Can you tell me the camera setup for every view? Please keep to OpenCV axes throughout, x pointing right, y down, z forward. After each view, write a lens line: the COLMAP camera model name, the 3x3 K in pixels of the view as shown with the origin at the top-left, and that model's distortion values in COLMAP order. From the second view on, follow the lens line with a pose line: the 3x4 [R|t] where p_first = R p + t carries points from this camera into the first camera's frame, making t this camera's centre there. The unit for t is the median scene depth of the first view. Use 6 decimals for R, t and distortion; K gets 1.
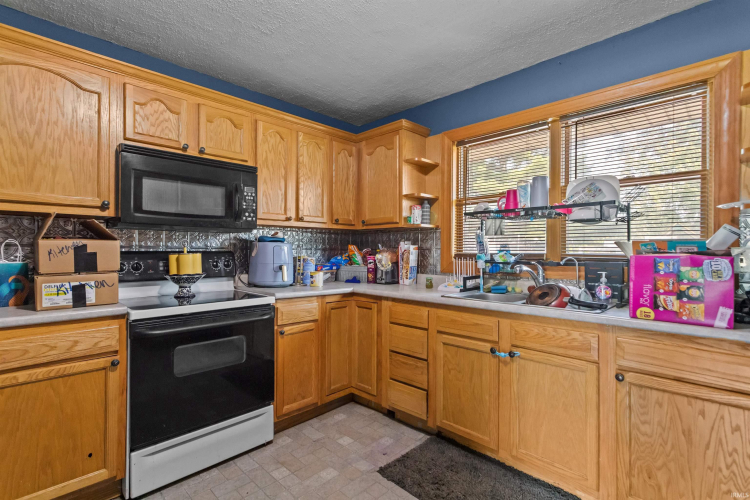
lens RADIAL K [[351.0, 0, 370.7], [0, 351.0, 248.2], [0, 0, 1]] dist [-0.000802, 0.000726]
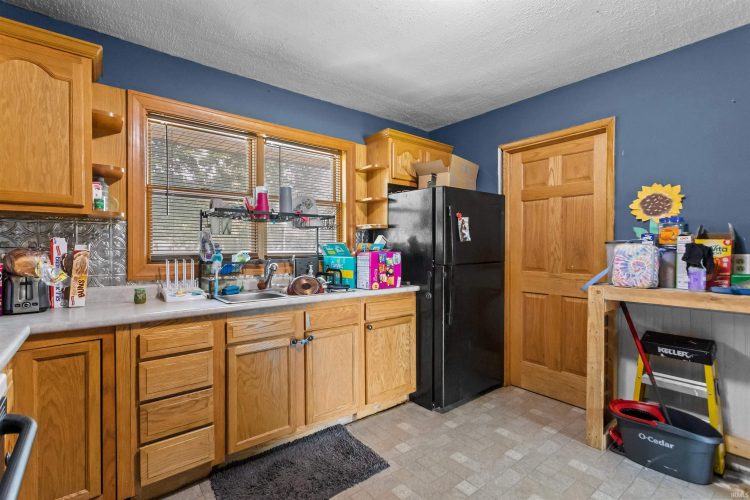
lens RADIAL K [[351.0, 0, 370.7], [0, 351.0, 248.2], [0, 0, 1]] dist [-0.000802, 0.000726]
pose [[0.102315, 0.002931, 0.994748, -0.734775], [0.001210, 0.999995, -0.003071, 0.004489], [-0.994751, 0.001518, 0.102310, 0.665820]]
